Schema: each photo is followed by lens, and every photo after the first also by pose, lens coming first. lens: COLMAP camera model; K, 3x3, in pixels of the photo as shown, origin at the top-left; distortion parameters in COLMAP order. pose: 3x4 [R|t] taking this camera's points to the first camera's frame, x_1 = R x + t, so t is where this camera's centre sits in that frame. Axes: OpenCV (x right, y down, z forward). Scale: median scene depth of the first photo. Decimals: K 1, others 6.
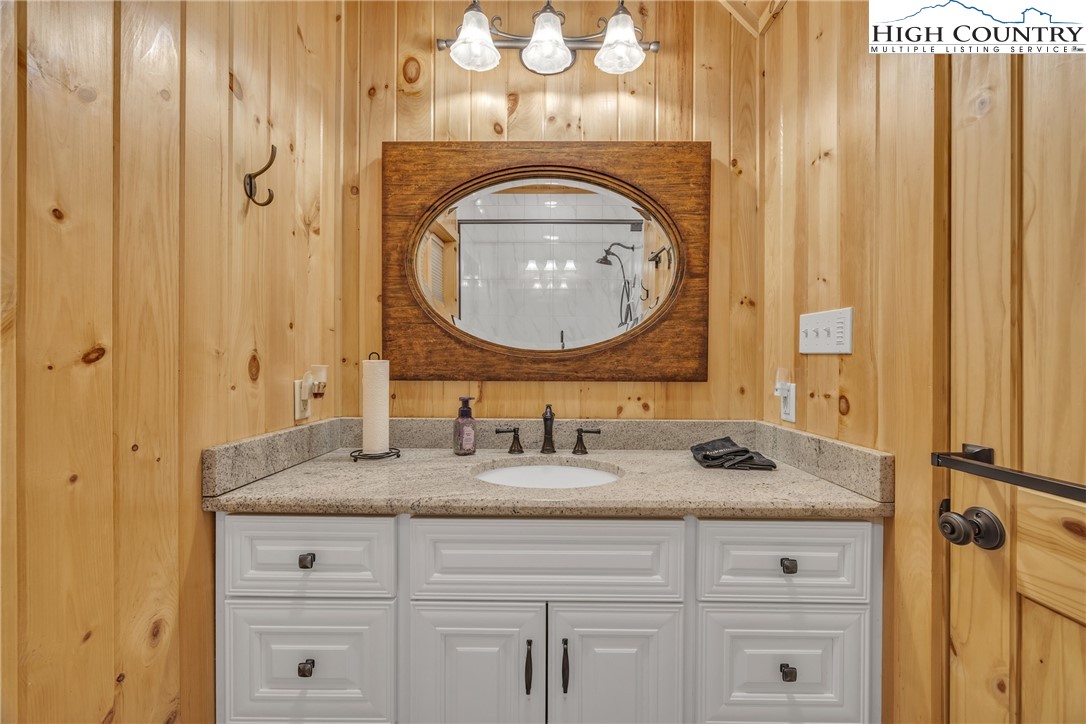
lens RADIAL K [[420.1, 0, 546.8], [0, 420.1, 364.5], [0, 0, 1]] dist [-0.002701, 0.000294]
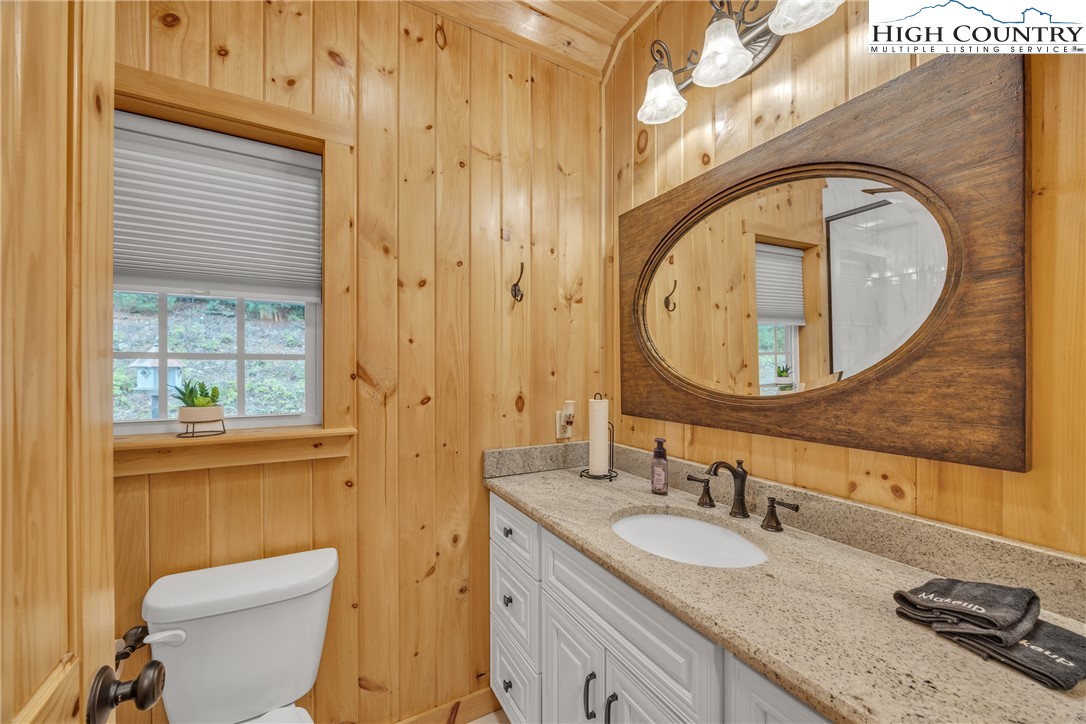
lens RADIAL K [[420.1, 0, 542.7], [0, 420.1, 371.9], [0, 0, 1]] dist [-0.002701, 0.000294]
pose [[0.486902, 0.001816, -0.873455, 0.549447], [-0.001793, 0.999998, 0.001079, -0.084816], [0.873455, 0.001041, 0.486905, 0.223508]]
